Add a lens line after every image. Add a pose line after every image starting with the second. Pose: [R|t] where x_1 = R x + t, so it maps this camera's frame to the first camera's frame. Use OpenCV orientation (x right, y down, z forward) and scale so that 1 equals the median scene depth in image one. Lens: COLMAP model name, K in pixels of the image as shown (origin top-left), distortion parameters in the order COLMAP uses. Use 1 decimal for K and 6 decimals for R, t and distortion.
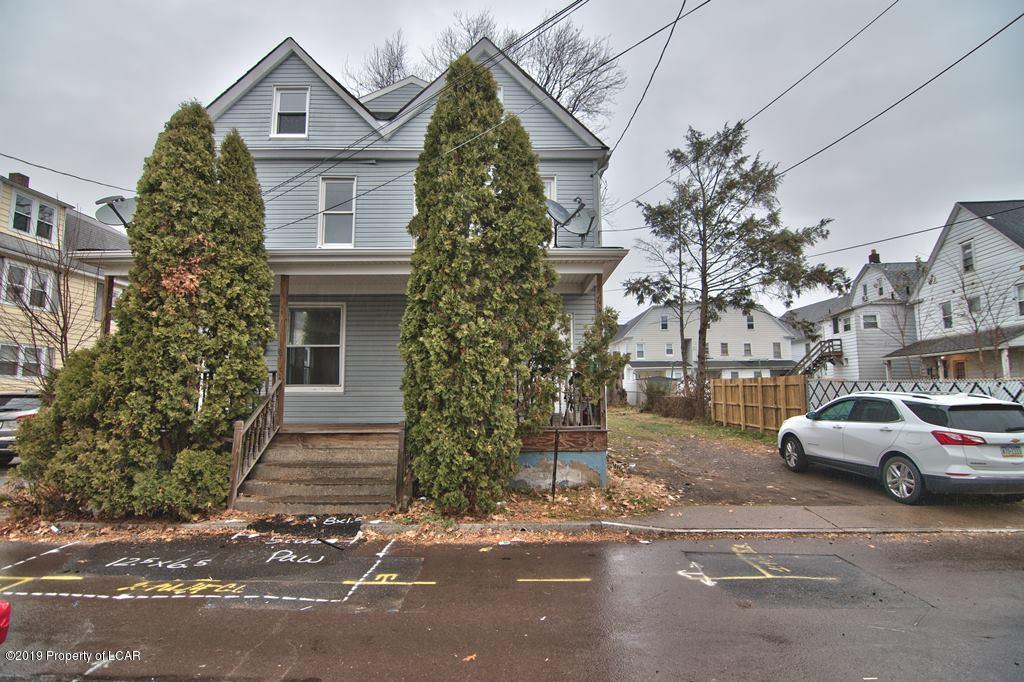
lens RADIAL K [[477.0, 0, 512.1], [0, 477.0, 356.1], [0, 0, 1]] dist [-0.005659, -0.002212]
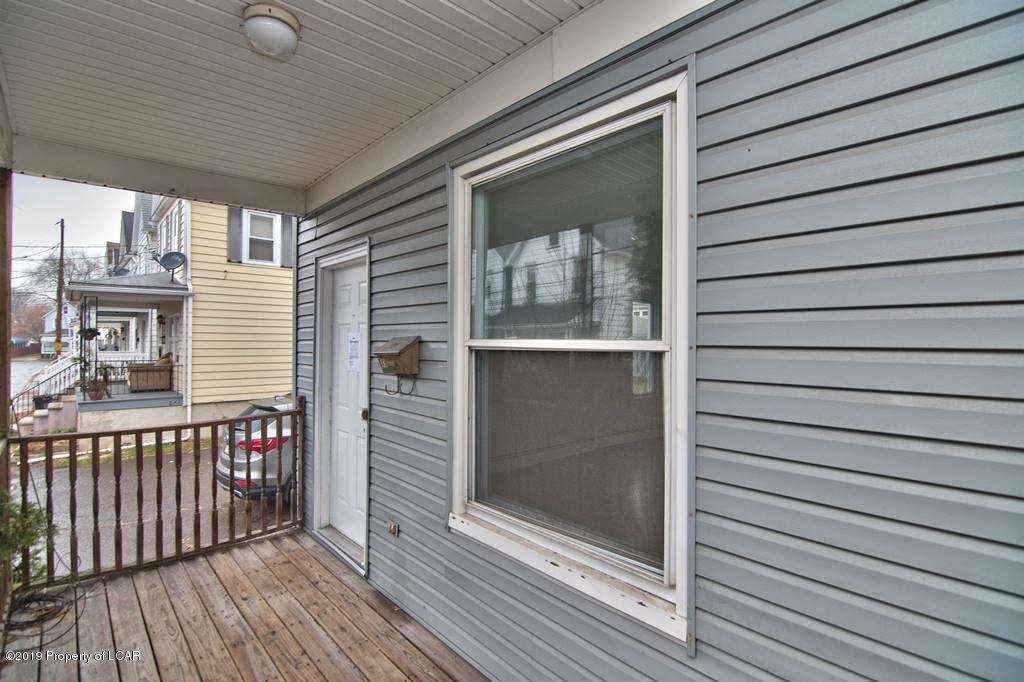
lens RADIAL K [[497.4, 0, 512.7], [0, 497.4, 342.8], [0, 0, 1]] dist [-0.003362, -0.005607]
pose [[0.688398, 0.004933, -0.725316, -0.406467], [0.054741, 0.996772, 0.058734, -0.053288], [0.723265, -0.080137, 0.685906, 1.265232]]
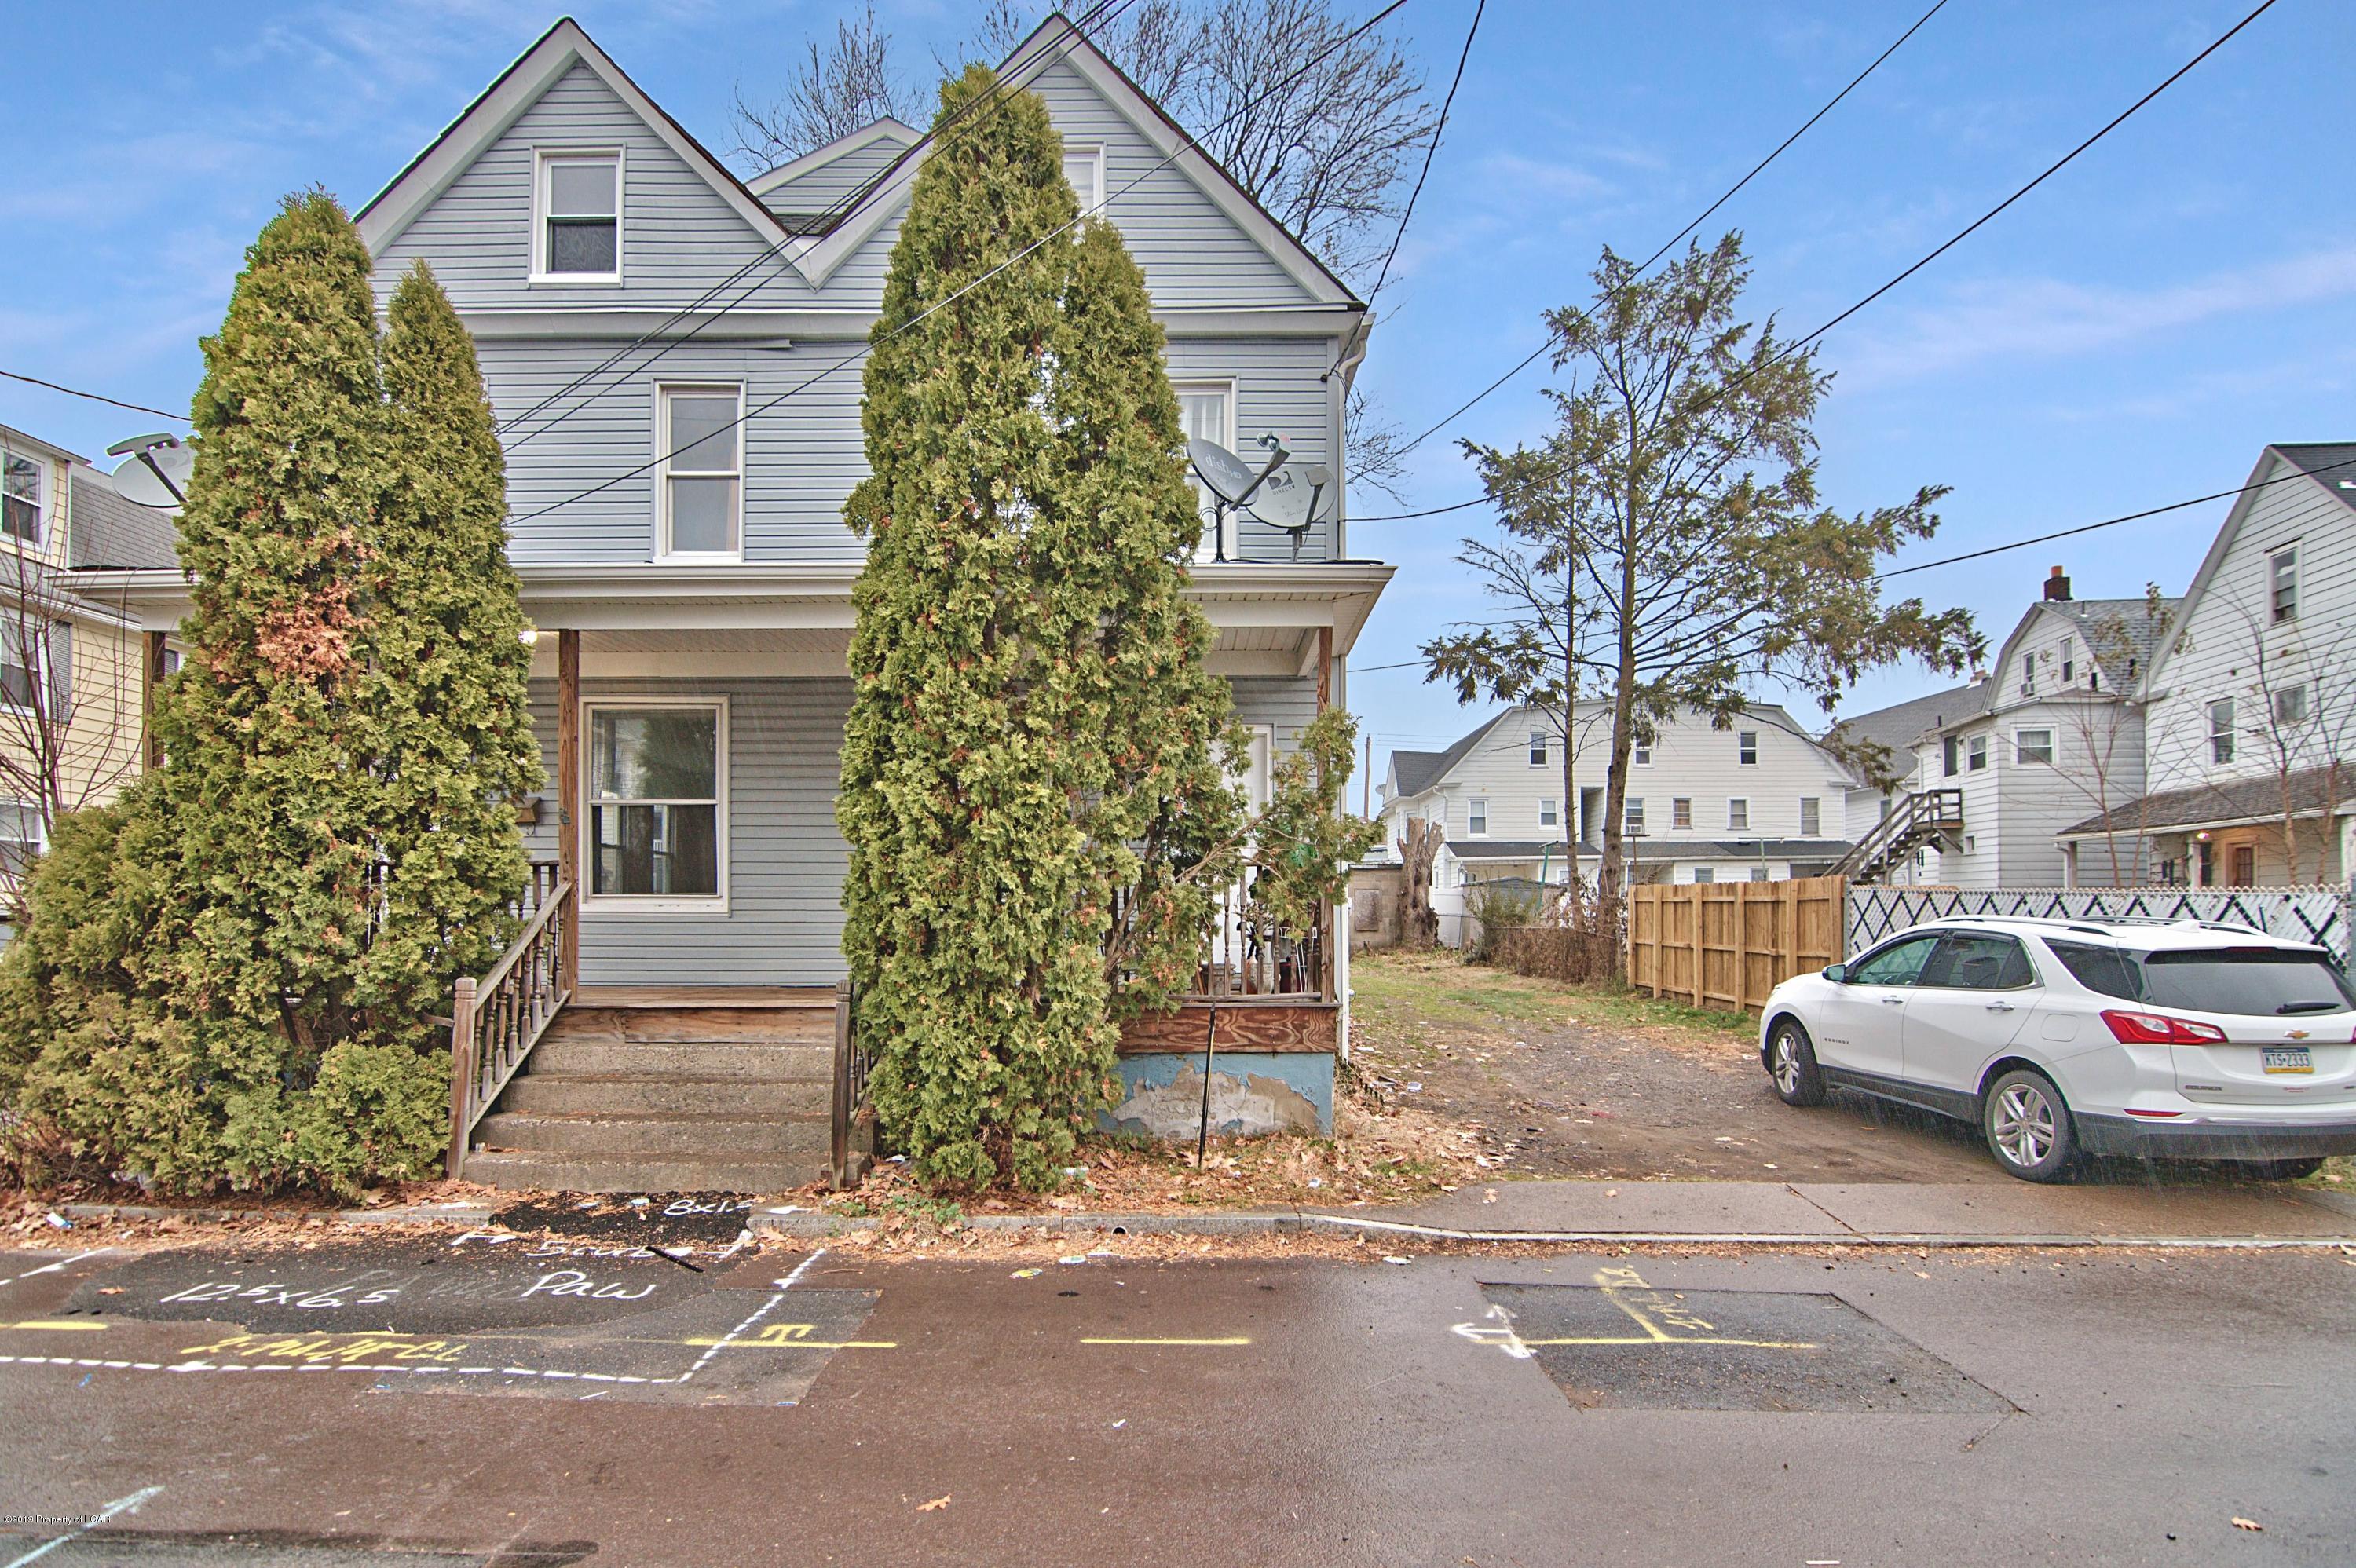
lens RADIAL K [[1144.4, 0, 1157.3], [0, 1144.4, 933.1], [0, 0, 1]] dist [-0.003362, -0.005607]
pose [[0.999869, 0.004802, -0.015454, 0.064965], [-0.003367, 0.995796, 0.091535, 0.000163], [0.015828, -0.091471, 0.995682, -0.008554]]
